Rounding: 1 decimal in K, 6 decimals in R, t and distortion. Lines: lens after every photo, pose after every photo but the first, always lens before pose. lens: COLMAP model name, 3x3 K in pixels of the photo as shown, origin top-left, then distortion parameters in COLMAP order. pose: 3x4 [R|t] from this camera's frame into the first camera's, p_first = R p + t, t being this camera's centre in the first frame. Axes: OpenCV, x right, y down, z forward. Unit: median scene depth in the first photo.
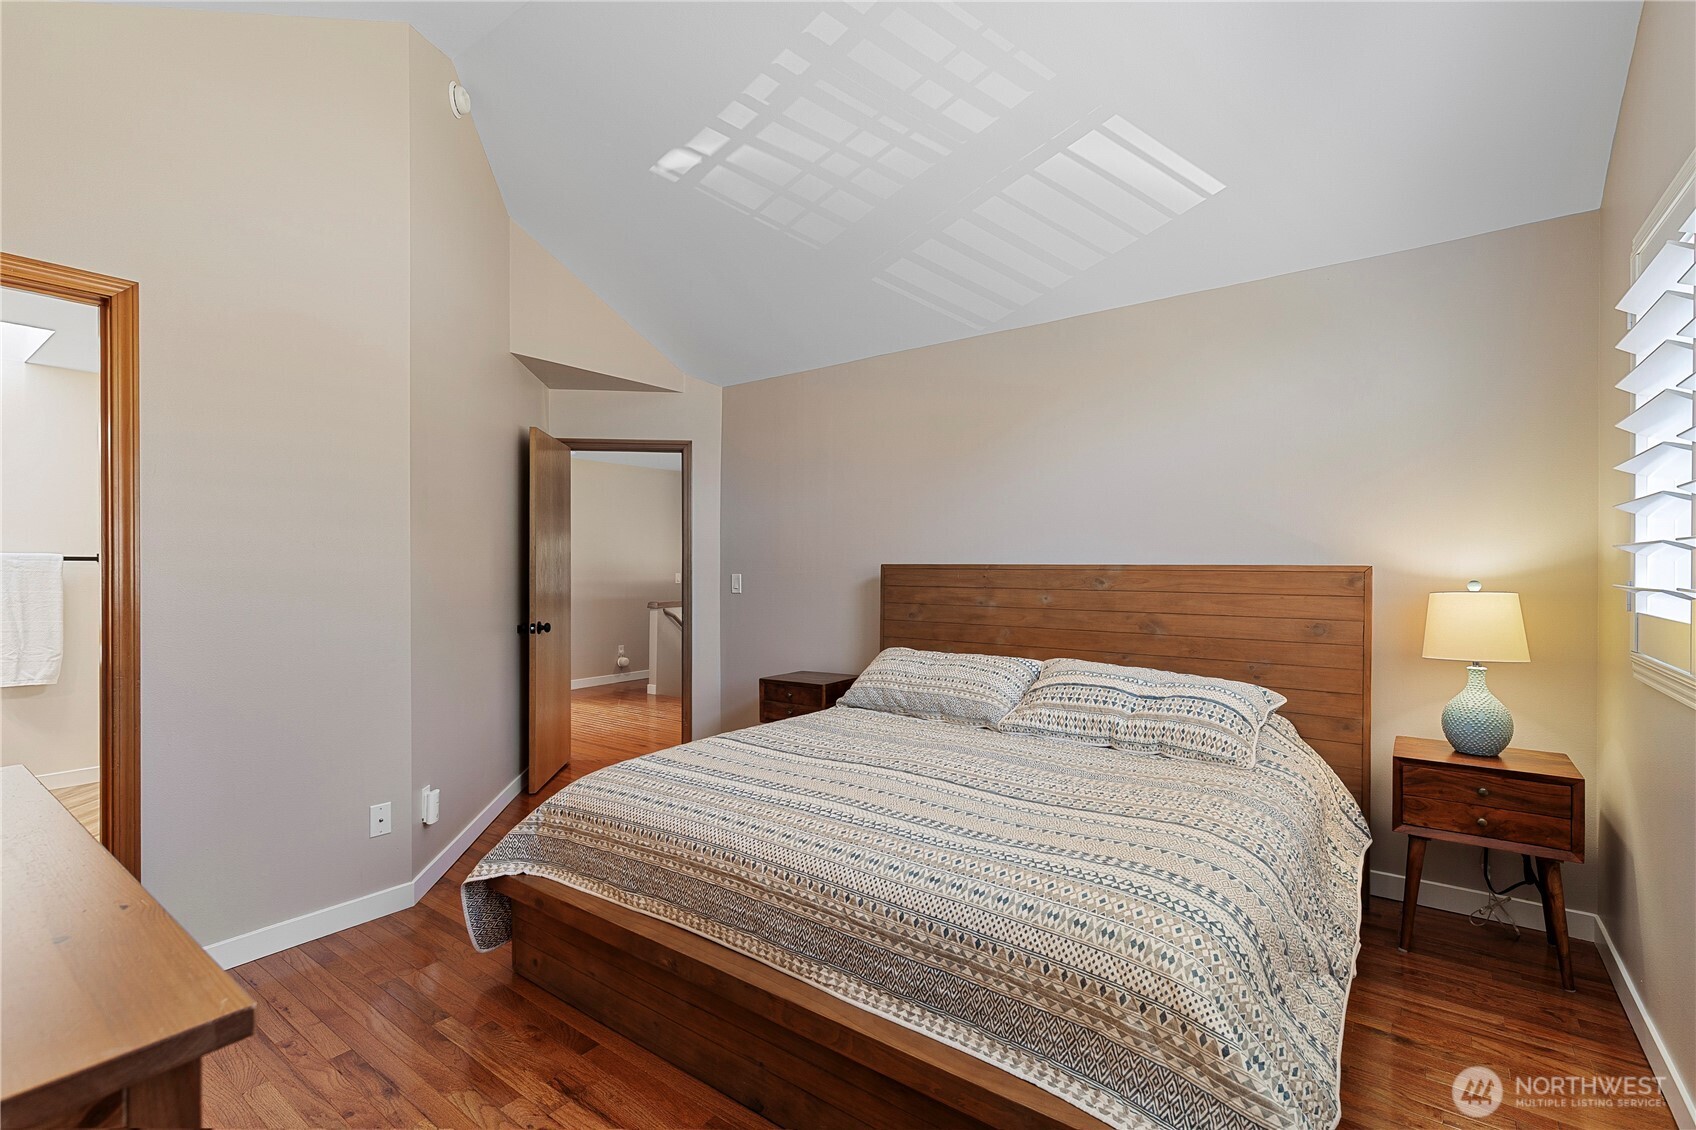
lens RADIAL K [[765.2, 0, 848.7], [0, 765.2, 572.8], [0, 0, 1]] dist [0.004249, 0.000278]
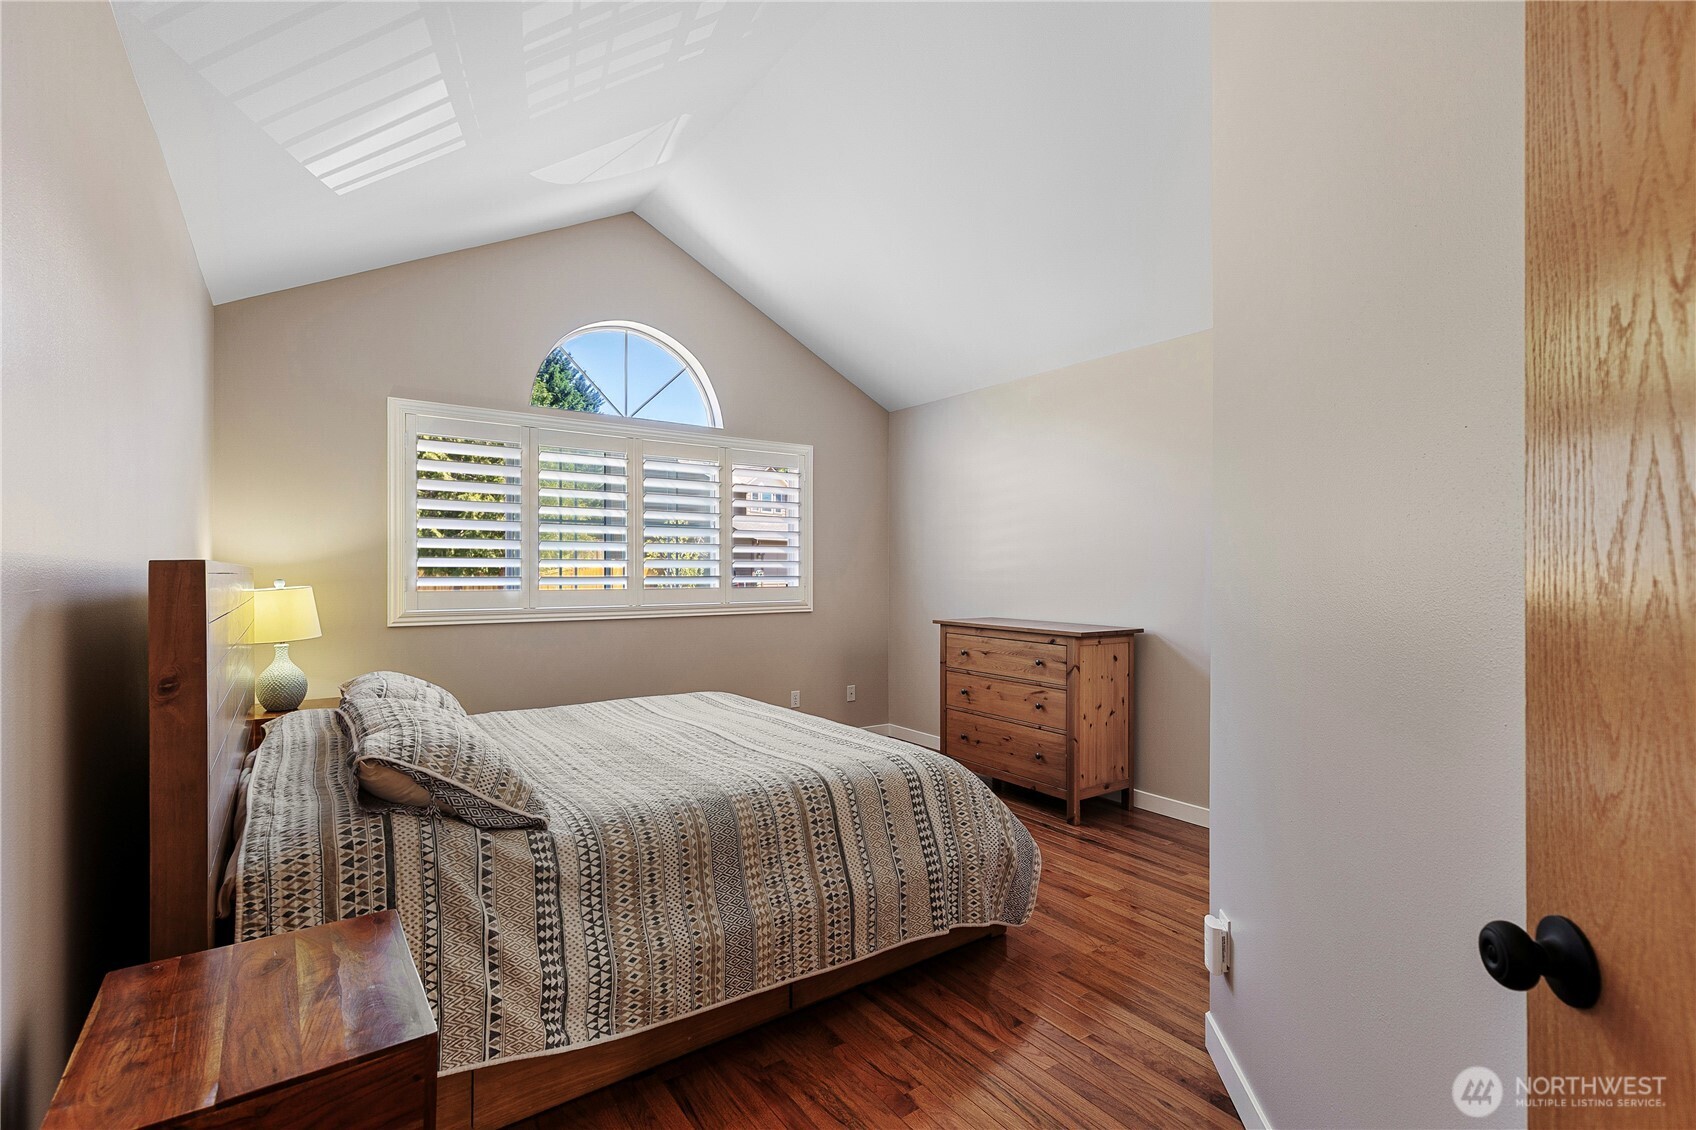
lens RADIAL K [[765.2, 0, 848.7], [0, 765.2, 572.8], [0, 0, 1]] dist [0.004249, 0.000278]
pose [[-0.951105, -0.002302, 0.308858, -0.530456], [0.000231, 0.999967, 0.008164, -0.013156], [-0.308866, 0.007836, -0.951073, 1.973439]]
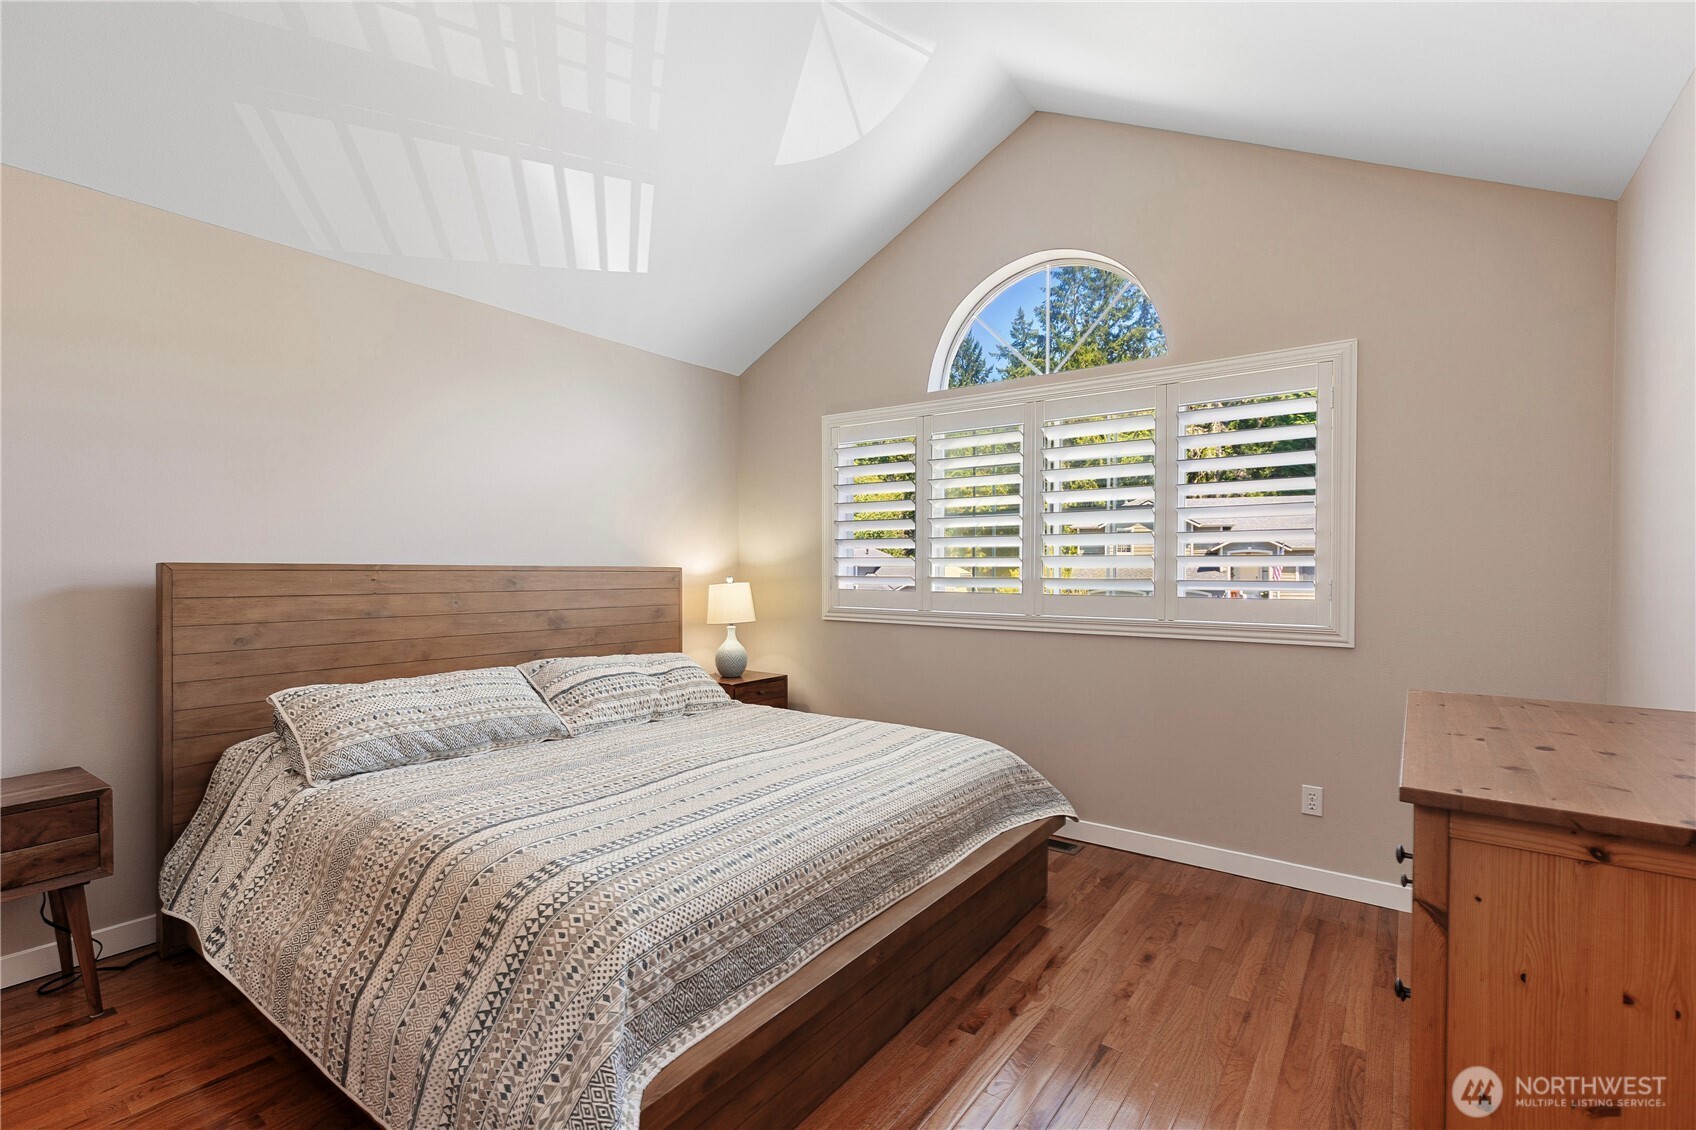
lens RADIAL K [[765.2, 0, 848.7], [0, 765.2, 572.8], [0, 0, 1]] dist [0.004249, 0.000278]
pose [[-0.014057, -0.005411, 0.999887, -0.911537], [0.004139, 0.999976, 0.005469, -0.007315], [-0.999893, 0.004215, -0.014034, 0.764156]]
